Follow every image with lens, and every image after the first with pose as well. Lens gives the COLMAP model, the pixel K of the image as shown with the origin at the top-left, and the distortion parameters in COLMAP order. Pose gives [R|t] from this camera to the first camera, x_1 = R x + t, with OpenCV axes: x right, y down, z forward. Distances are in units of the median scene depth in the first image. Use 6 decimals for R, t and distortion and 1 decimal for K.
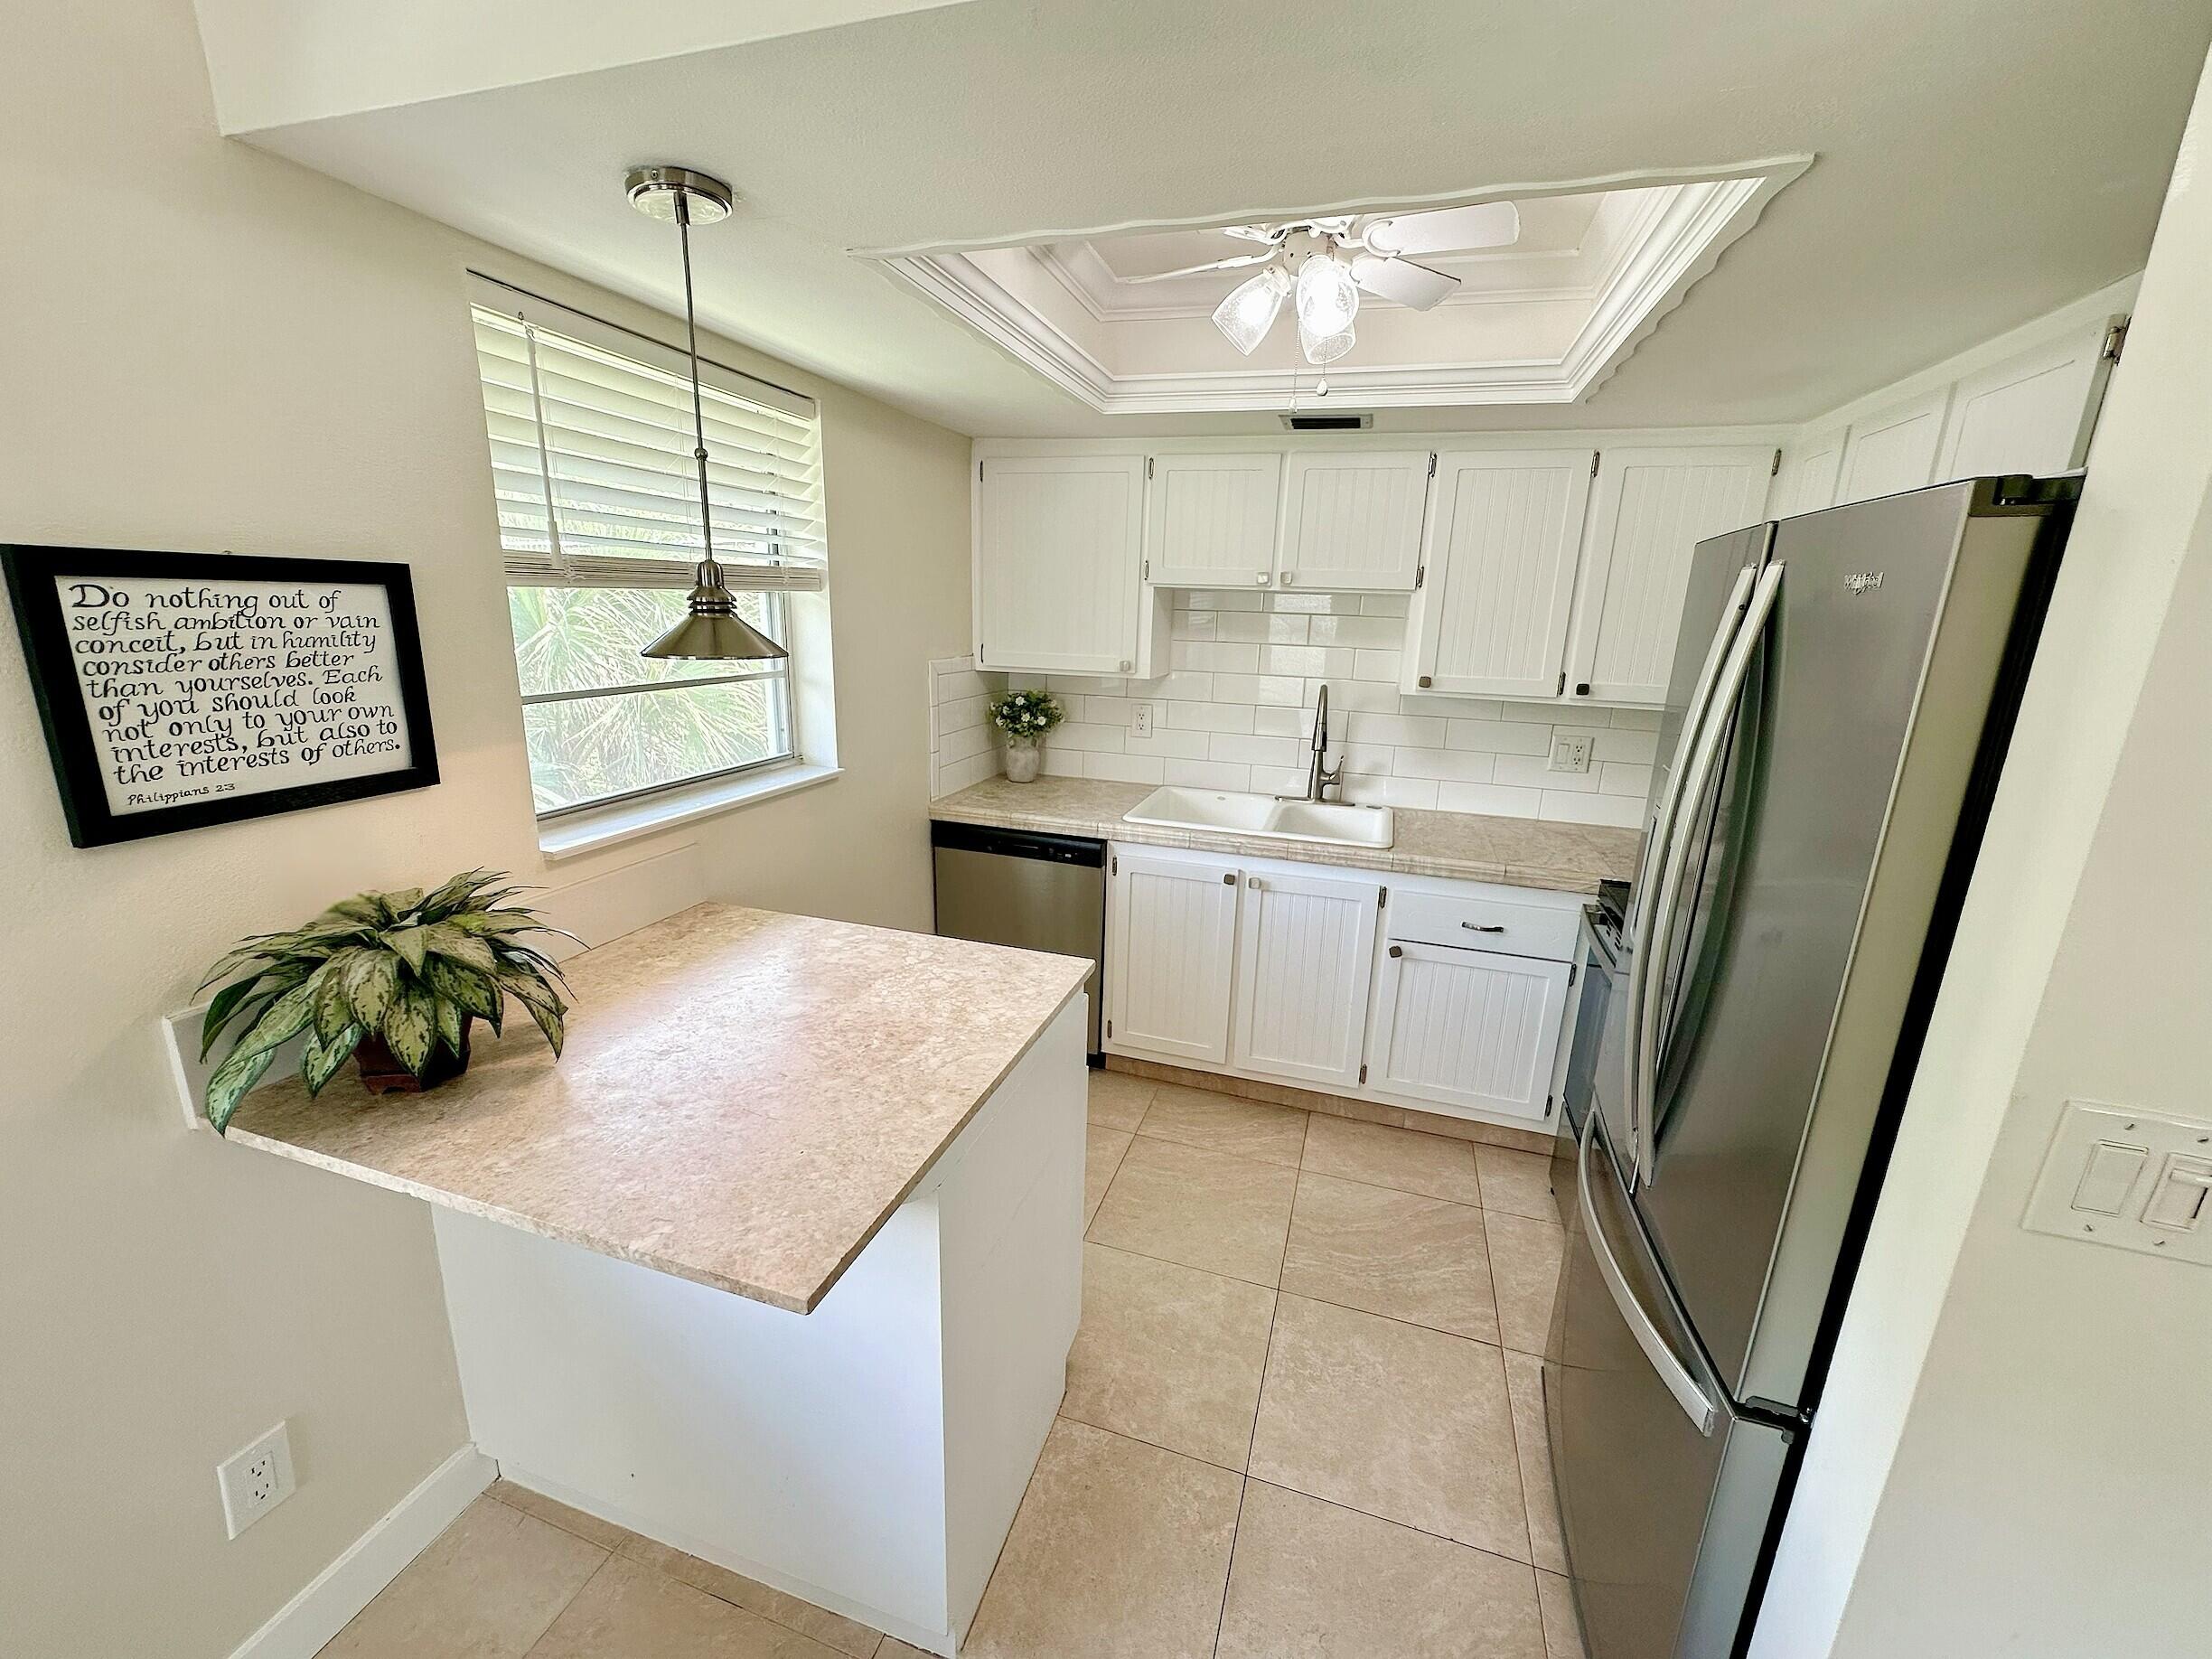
lens RADIAL K [[890.1, 0, 1097.9], [0, 890.1, 833.9], [0, 0, 1]] dist [-0.000612, -0.000002]
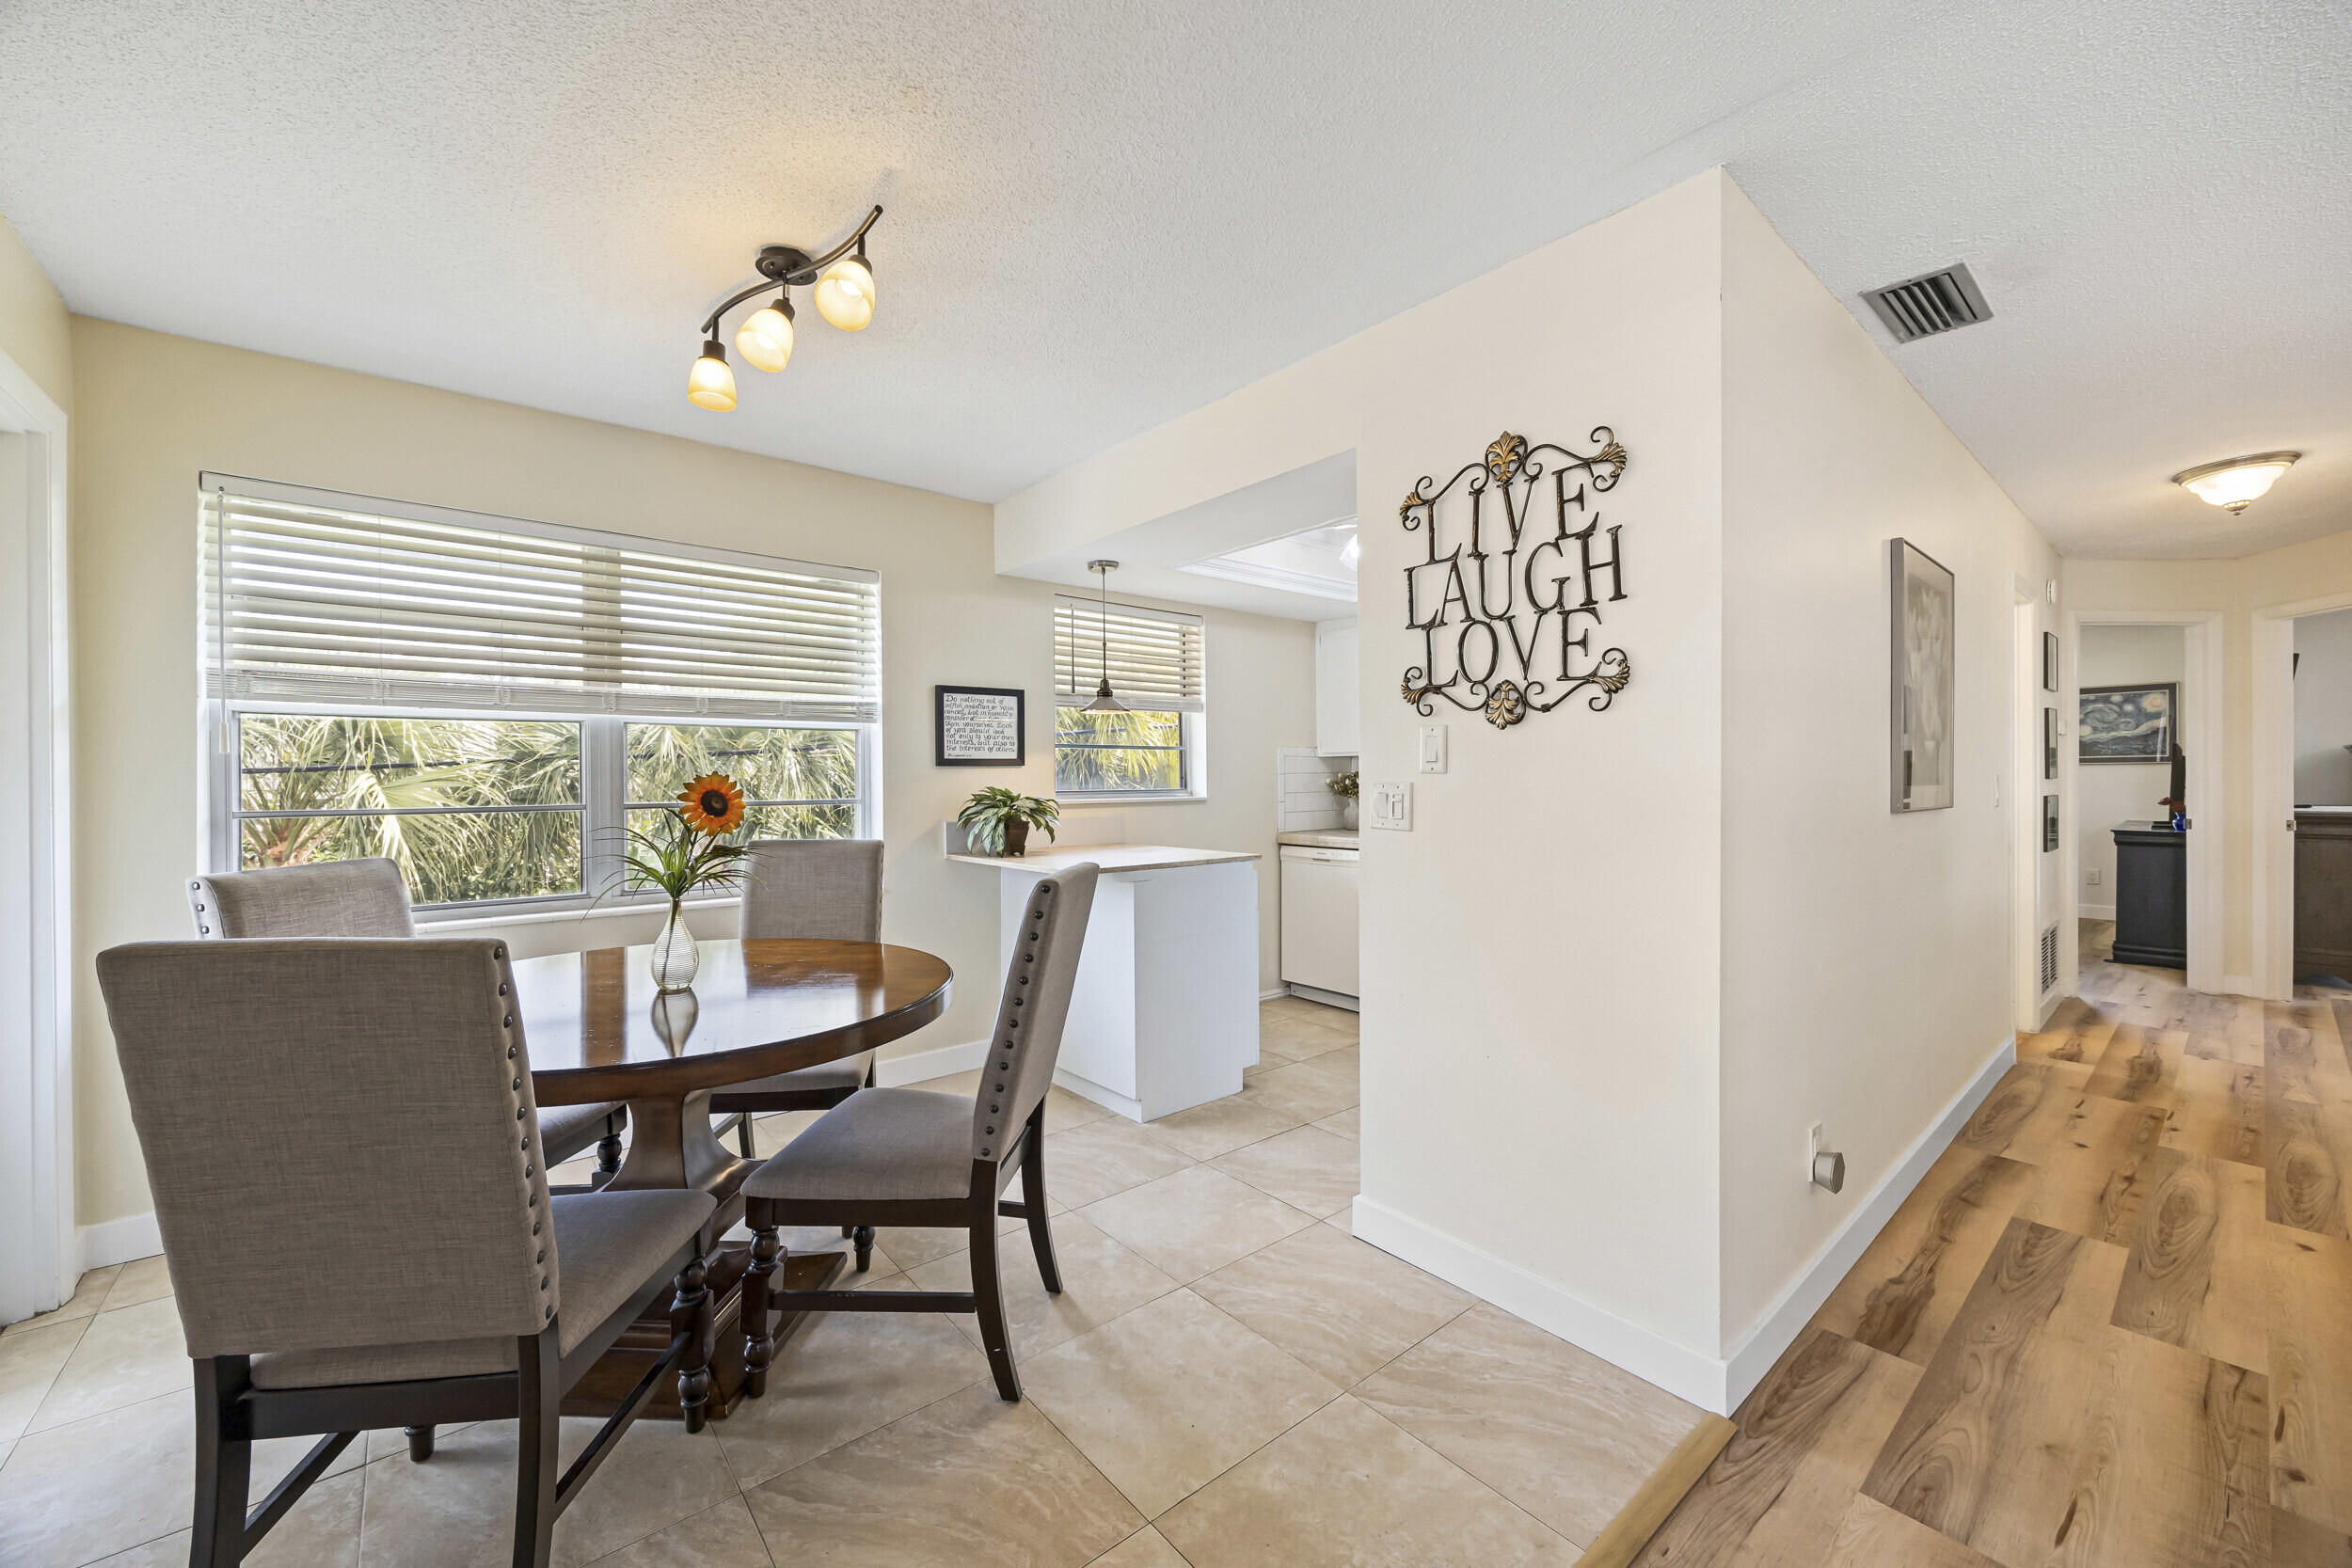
lens RADIAL K [[906.7, 0, 1178.3], [0, 906.7, 778.5], [0, 0, 1]] dist [0.000009, 0.000000]
pose [[0.845988, -0.032072, -0.532237, 1.304579], [-0.103302, 0.969418, -0.222615, 0.623199], [0.523099, 0.243311, 0.816803, -1.174502]]
